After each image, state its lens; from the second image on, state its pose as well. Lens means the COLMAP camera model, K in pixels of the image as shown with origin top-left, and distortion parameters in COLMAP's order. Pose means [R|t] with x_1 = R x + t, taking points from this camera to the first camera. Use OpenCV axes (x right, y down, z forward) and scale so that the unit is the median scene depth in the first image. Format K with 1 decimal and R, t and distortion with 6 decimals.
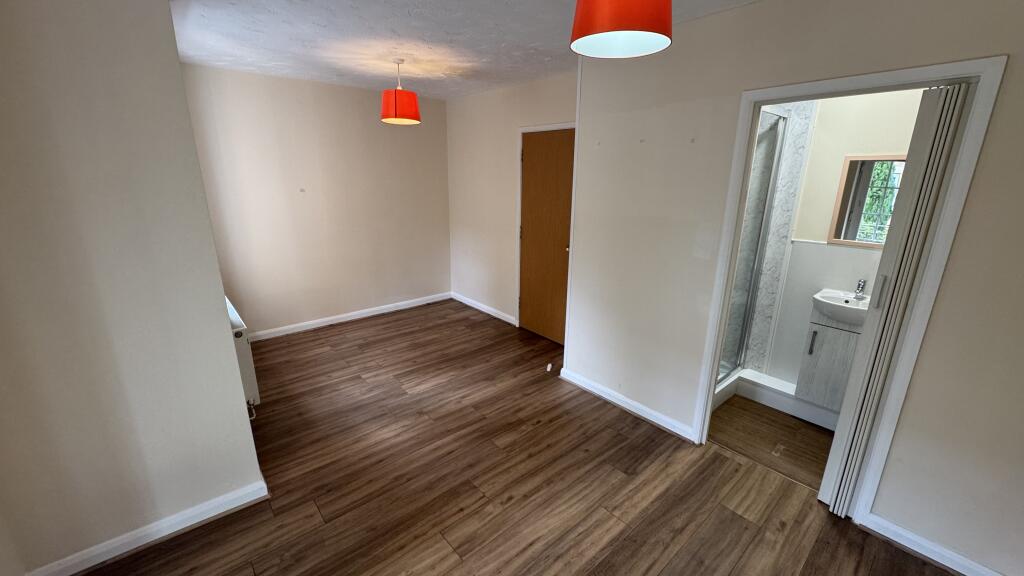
lens RADIAL K [[409.7, 0, 513.1], [0, 409.7, 289.2], [0, 0, 1]] dist [-0.000289, -0.000017]
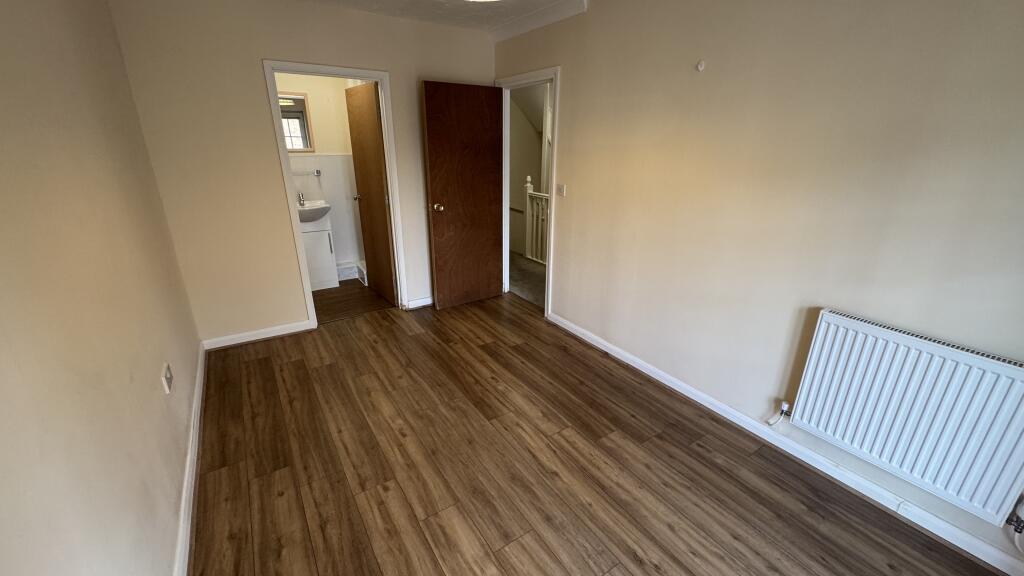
lens RADIAL K [[409.7, 0, 513.0], [0, 409.7, 286.8], [0, 0, 1]] dist [-0.000289, -0.000017]
pose [[-0.136766, 0.328863, -0.934422, 1.568292], [-0.274008, 0.893922, 0.354715, -0.266978], [0.951953, 0.304552, -0.032147, 1.230067]]
